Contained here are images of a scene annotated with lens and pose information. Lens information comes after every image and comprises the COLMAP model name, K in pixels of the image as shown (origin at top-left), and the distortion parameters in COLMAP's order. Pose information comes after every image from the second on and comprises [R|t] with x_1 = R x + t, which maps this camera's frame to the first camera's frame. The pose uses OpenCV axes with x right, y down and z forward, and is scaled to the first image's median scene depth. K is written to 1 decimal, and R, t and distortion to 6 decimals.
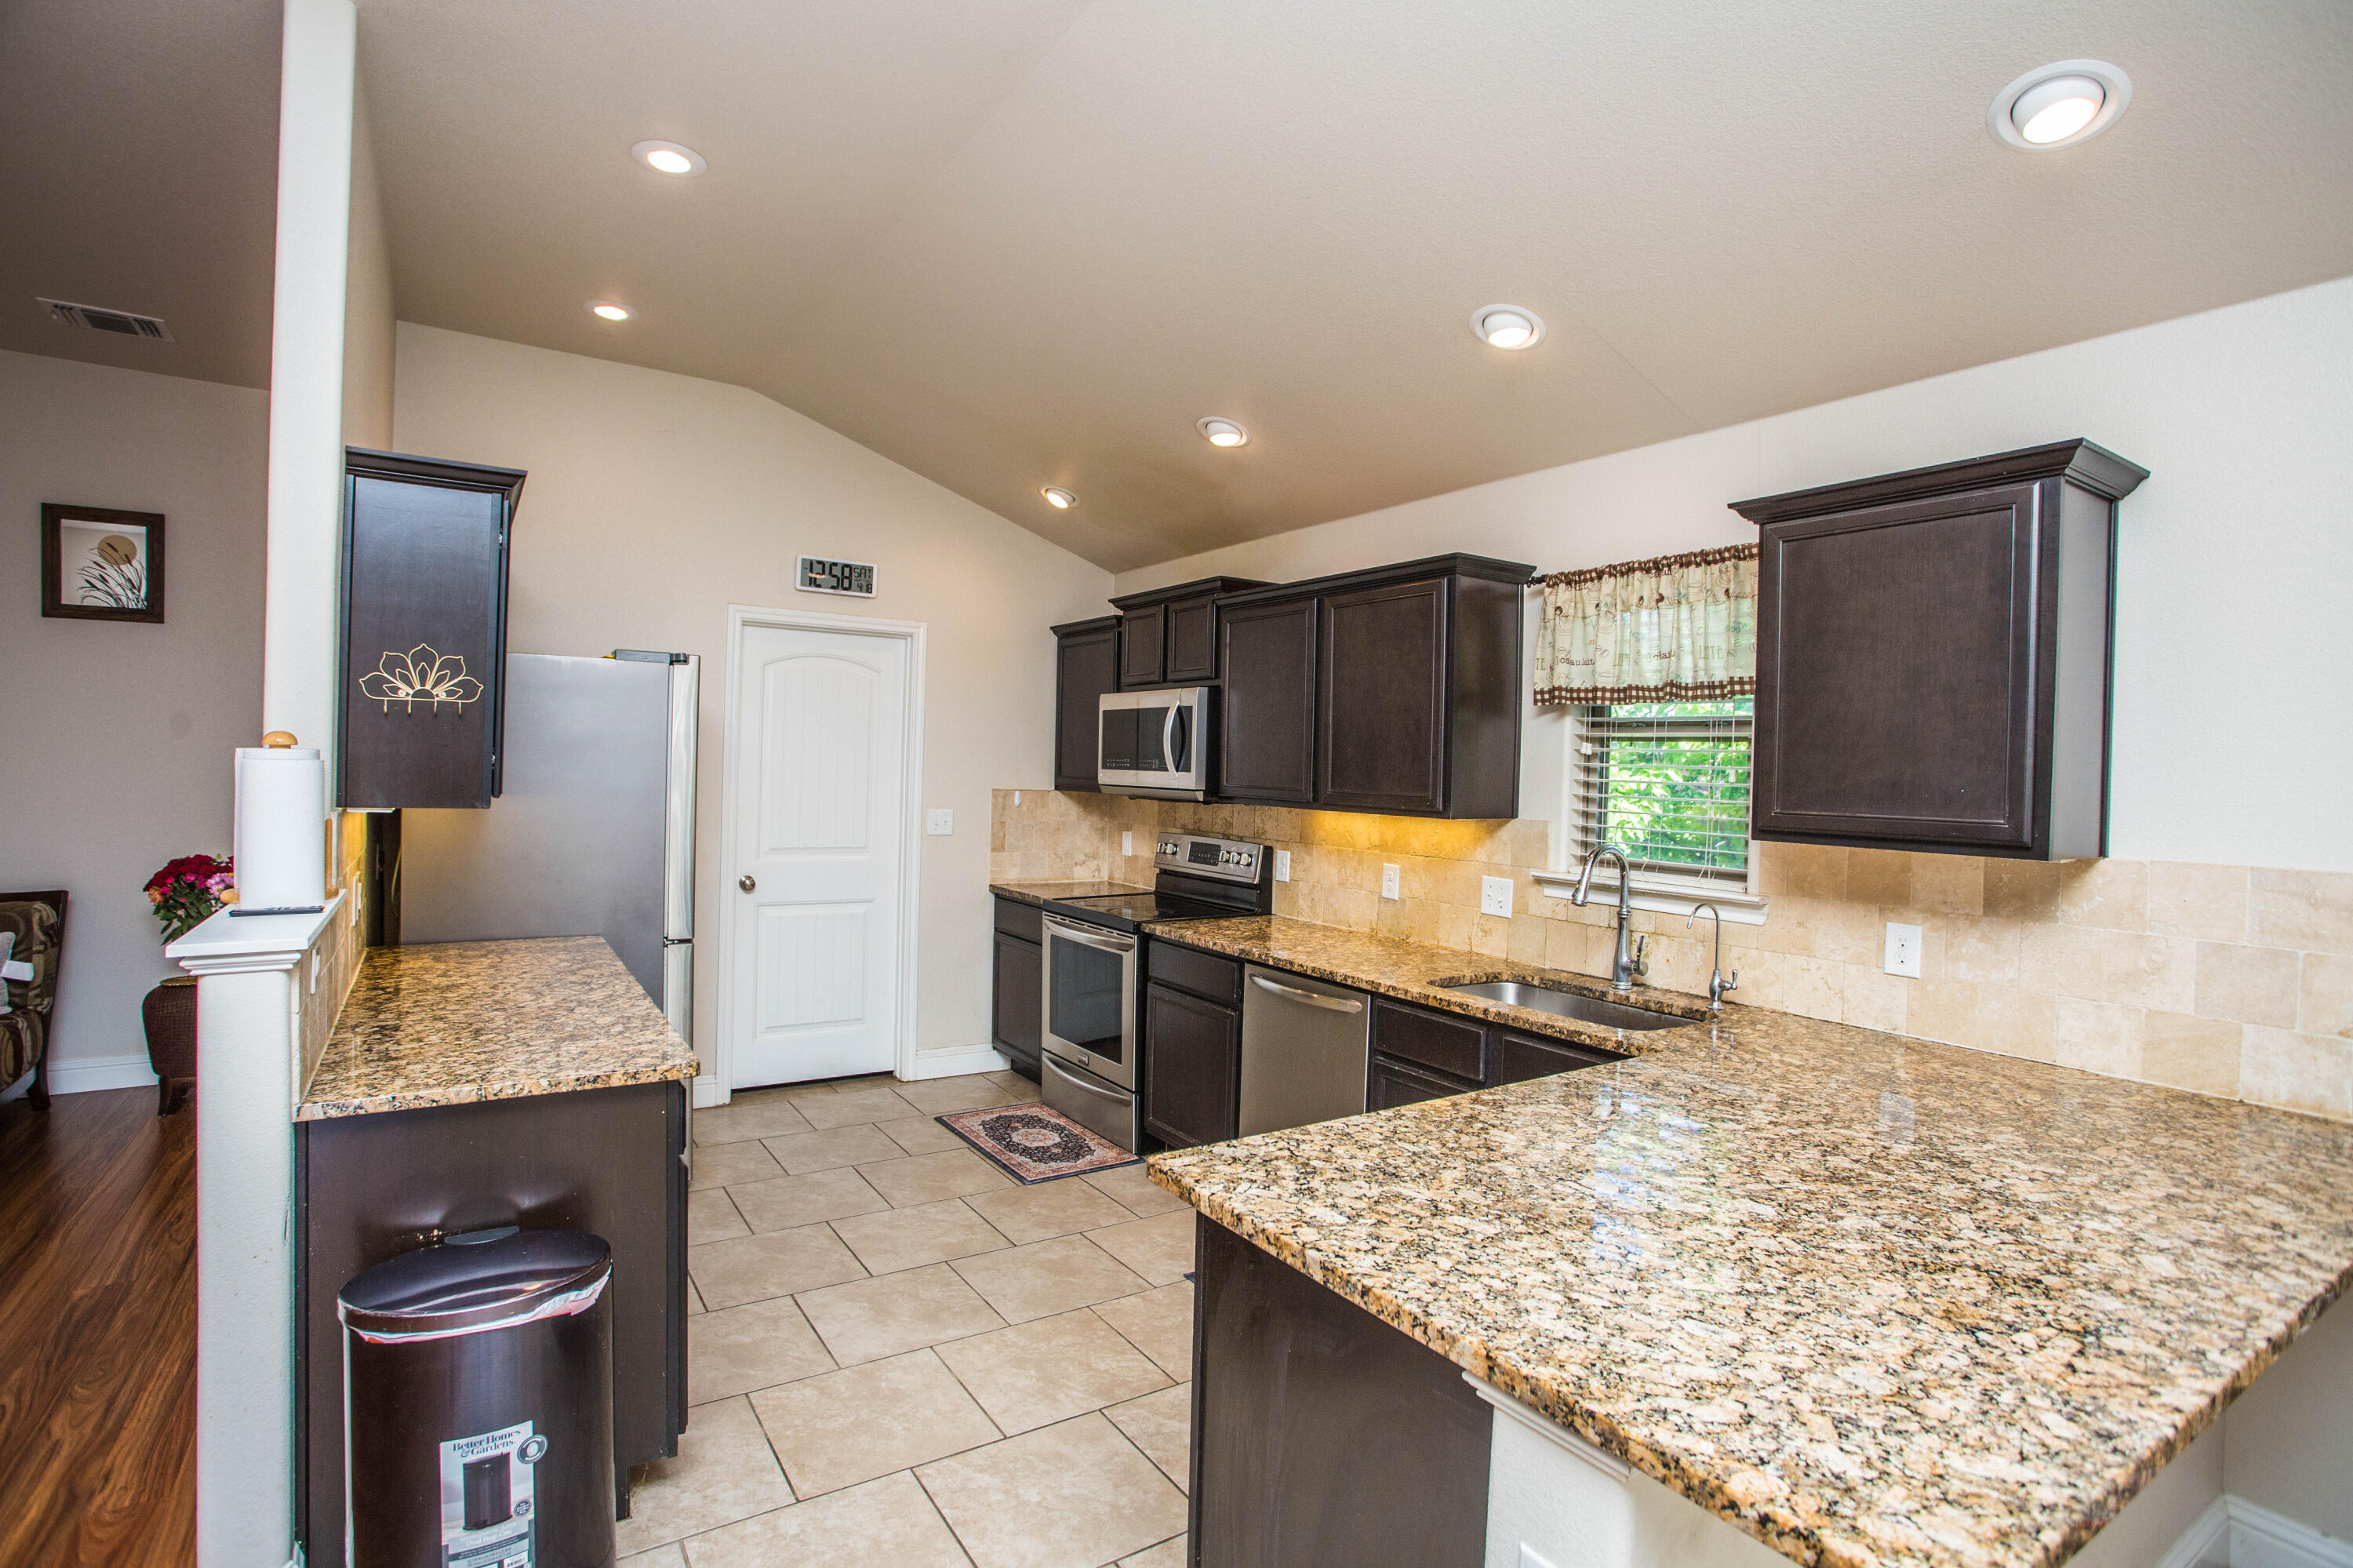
lens RADIAL K [[1150.7, 0, 1176.5], [0, 1150.7, 784.0], [0, 0, 1]] dist [-0.057958, 0.026177]
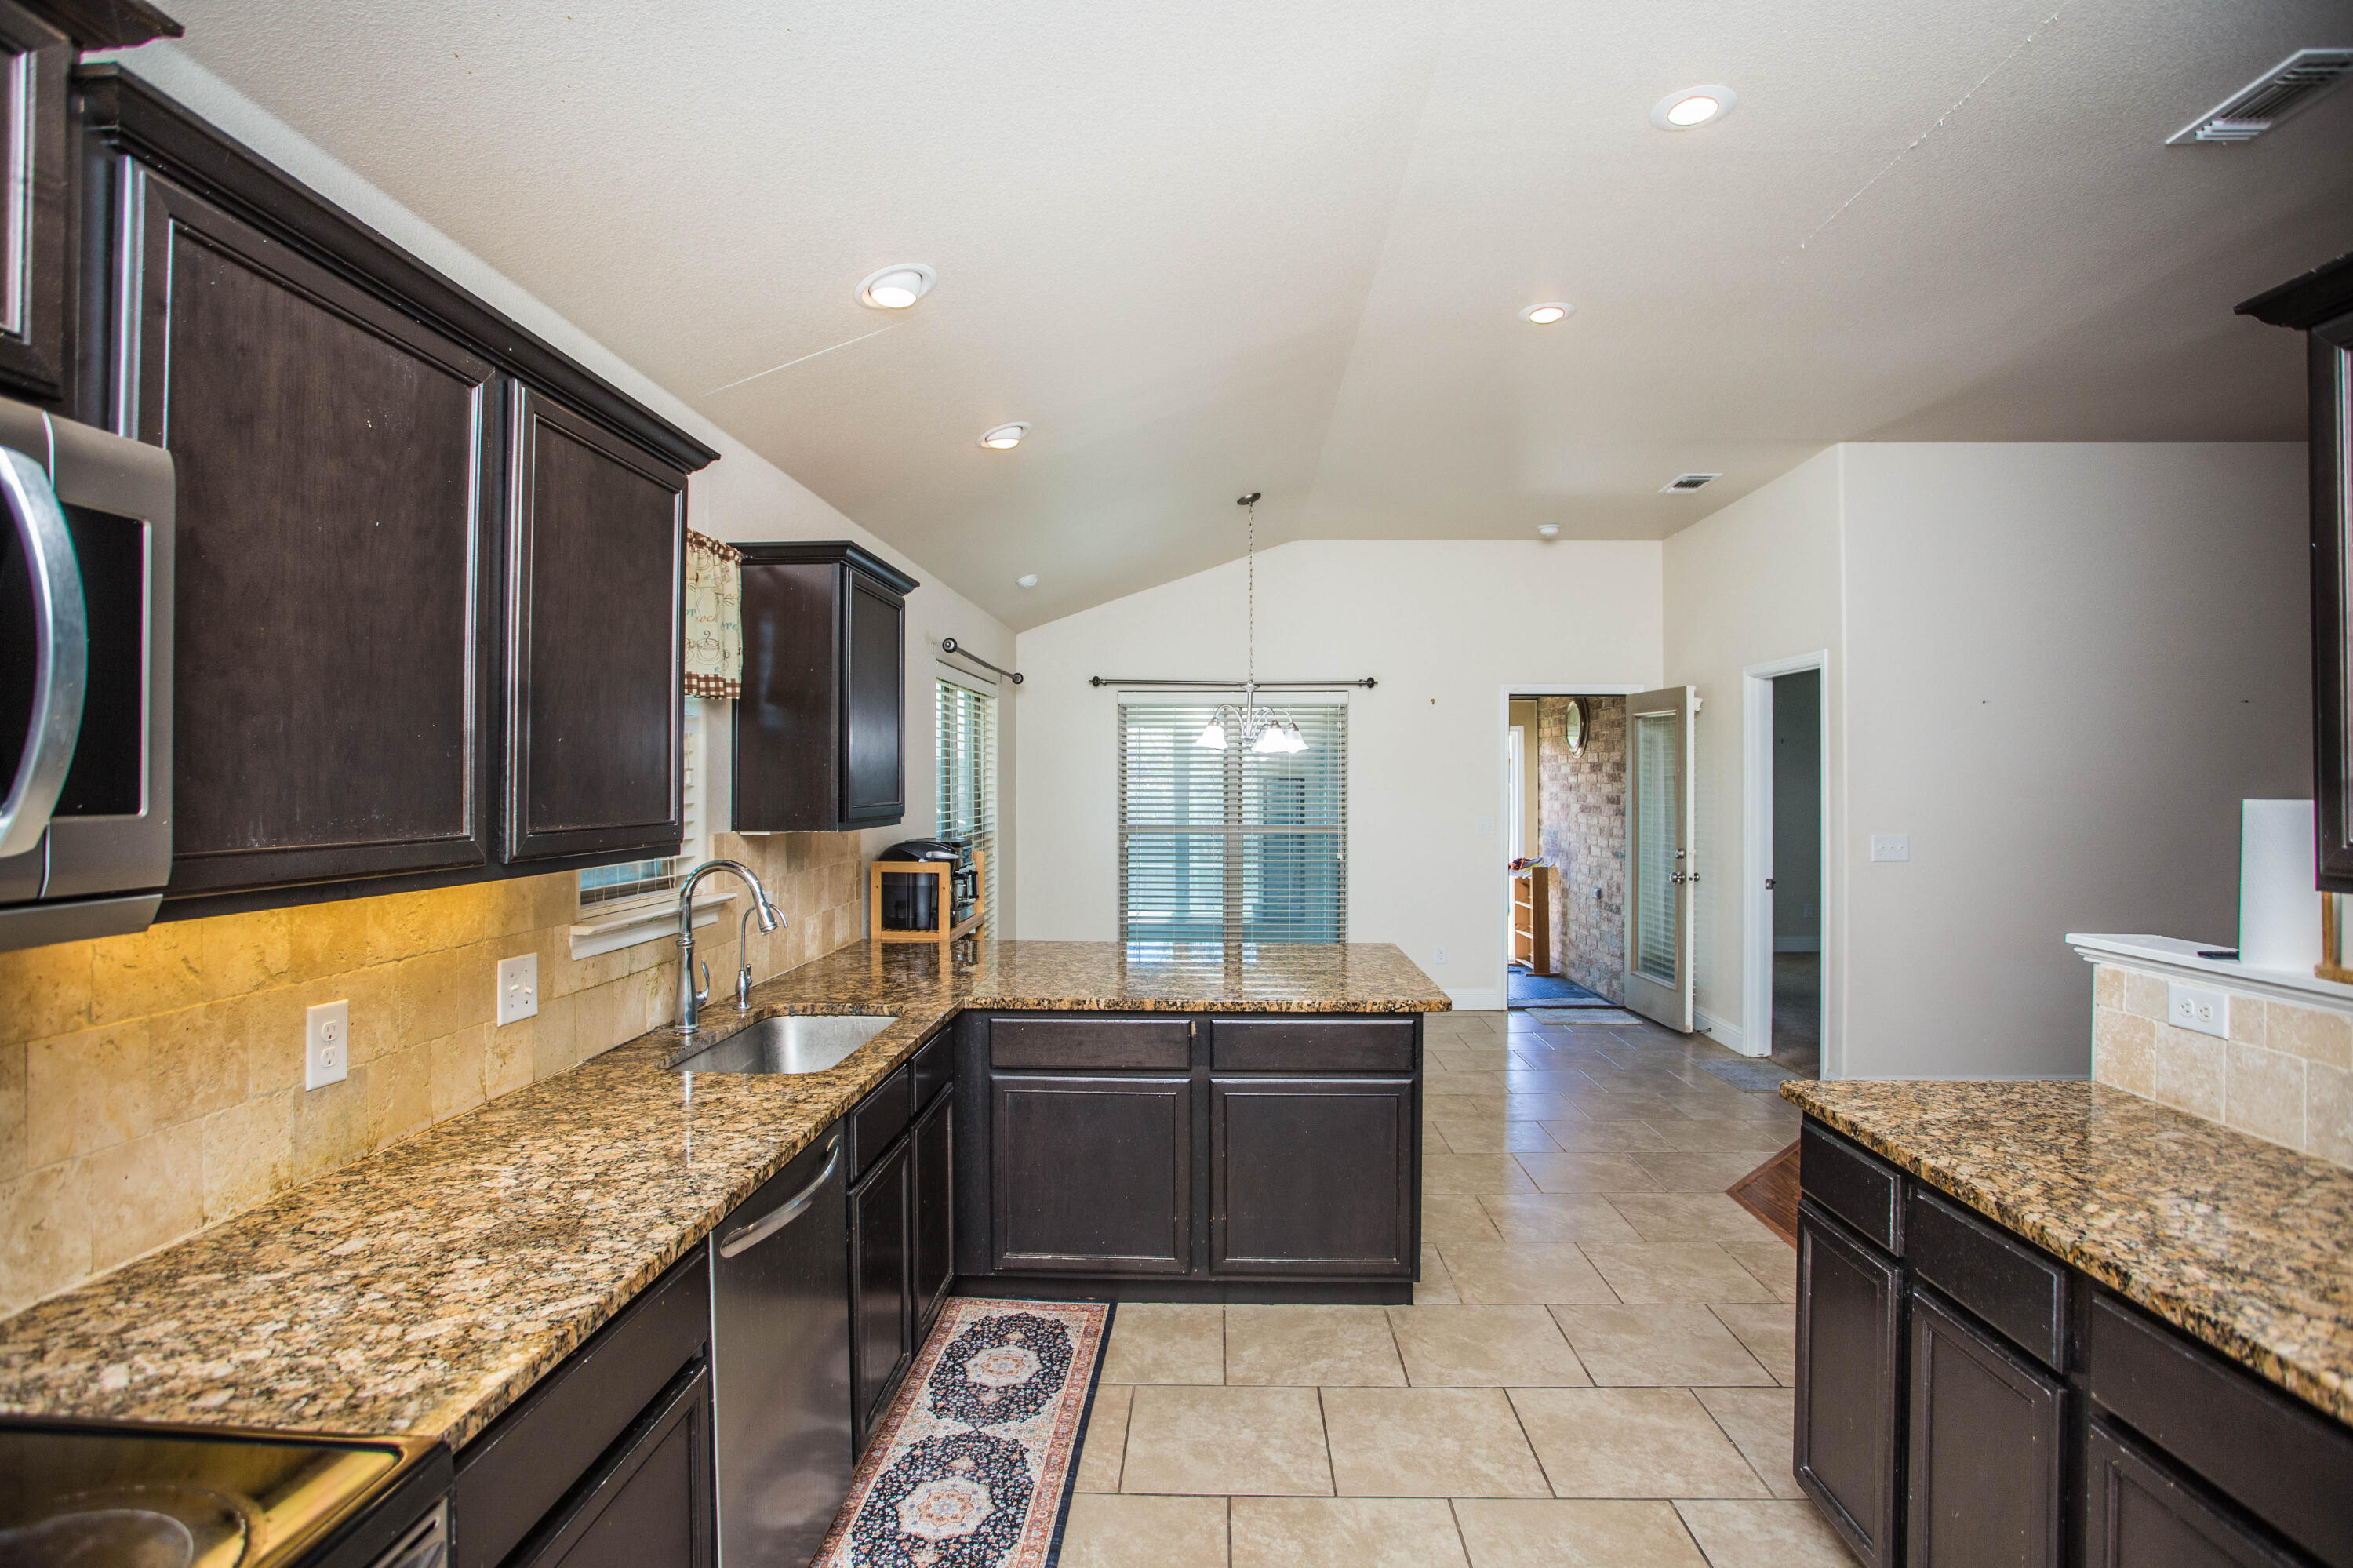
lens RADIAL K [[1142.0, 0, 1168.5], [0, 1142.0, 773.6], [0, 0, 1]] dist [-0.066305, 0.028572]
pose [[-0.808290, -0.021615, 0.588387, -0.321659], [-0.011040, 0.999707, 0.021560, -0.028735], [-0.588681, 0.010930, -0.808292, 1.219334]]
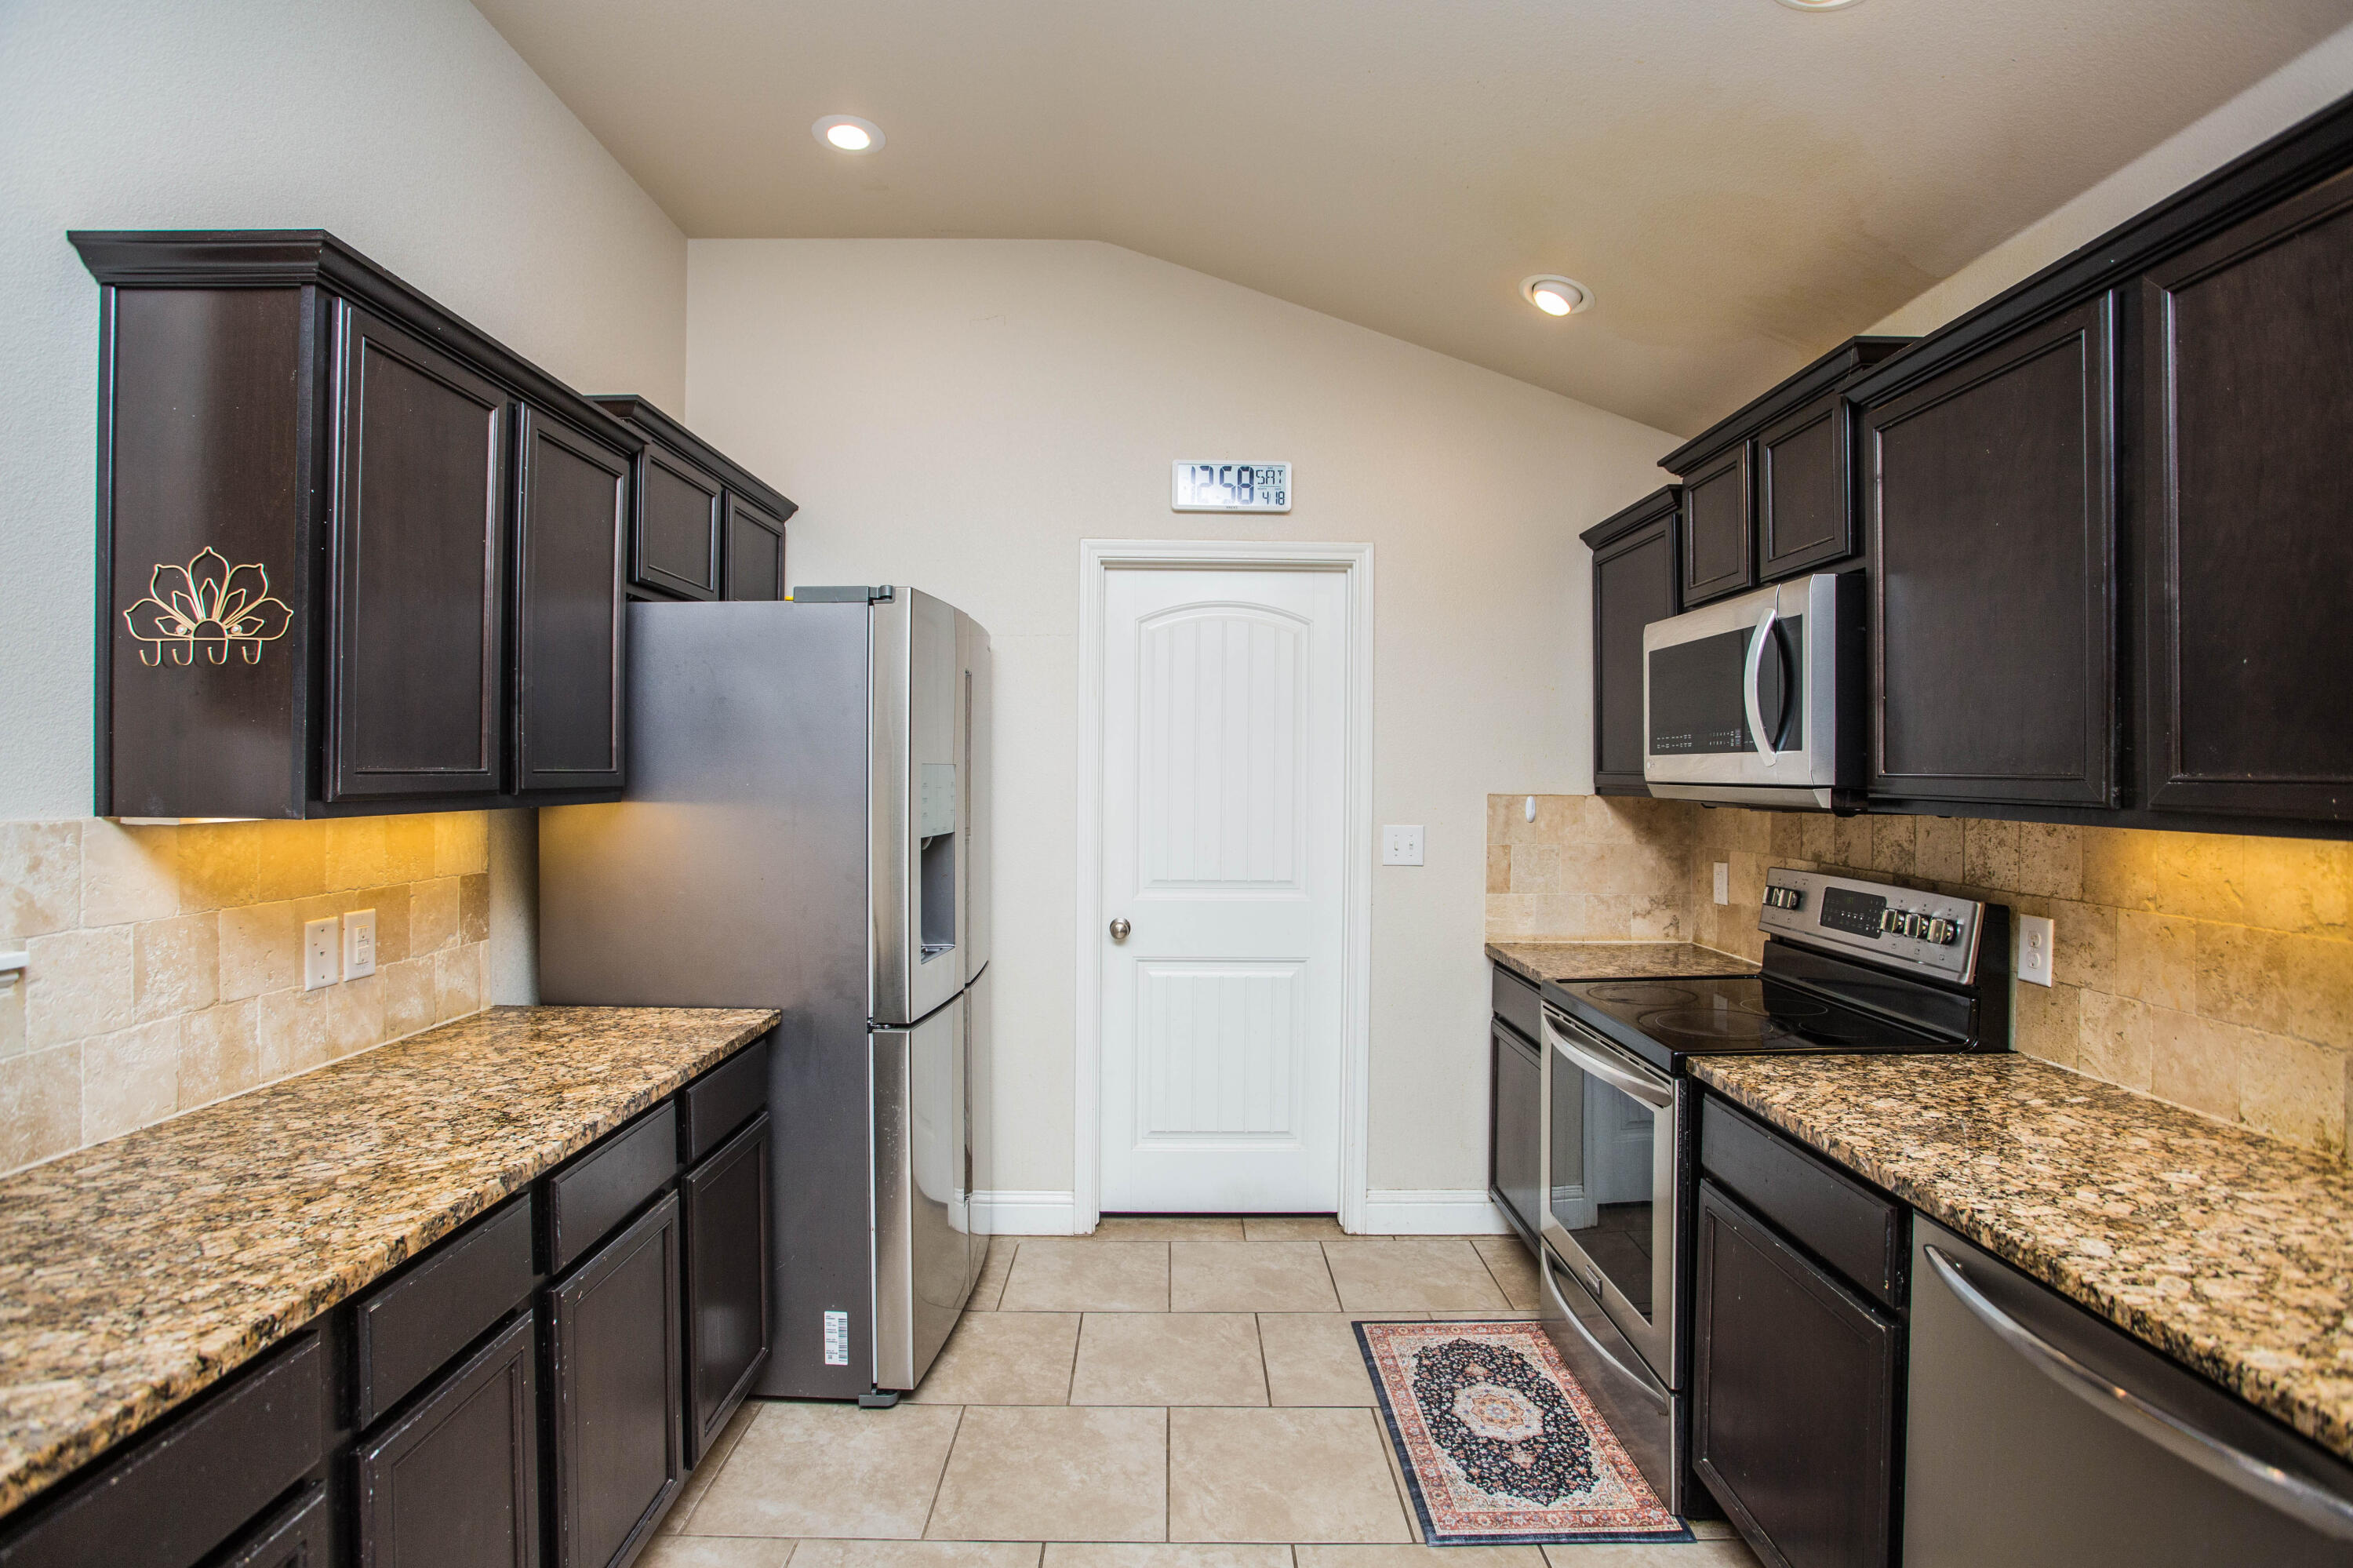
lens RADIAL K [[1142.0, 0, 1168.5], [0, 1142.0, 773.6], [0, 0, 1]] dist [-0.066305, 0.028572]
pose [[0.834205, -0.020446, -0.551075, 0.058107], [0.007916, 0.999653, -0.025106, 0.011080], [0.551398, 0.016581, 0.834078, 0.525817]]
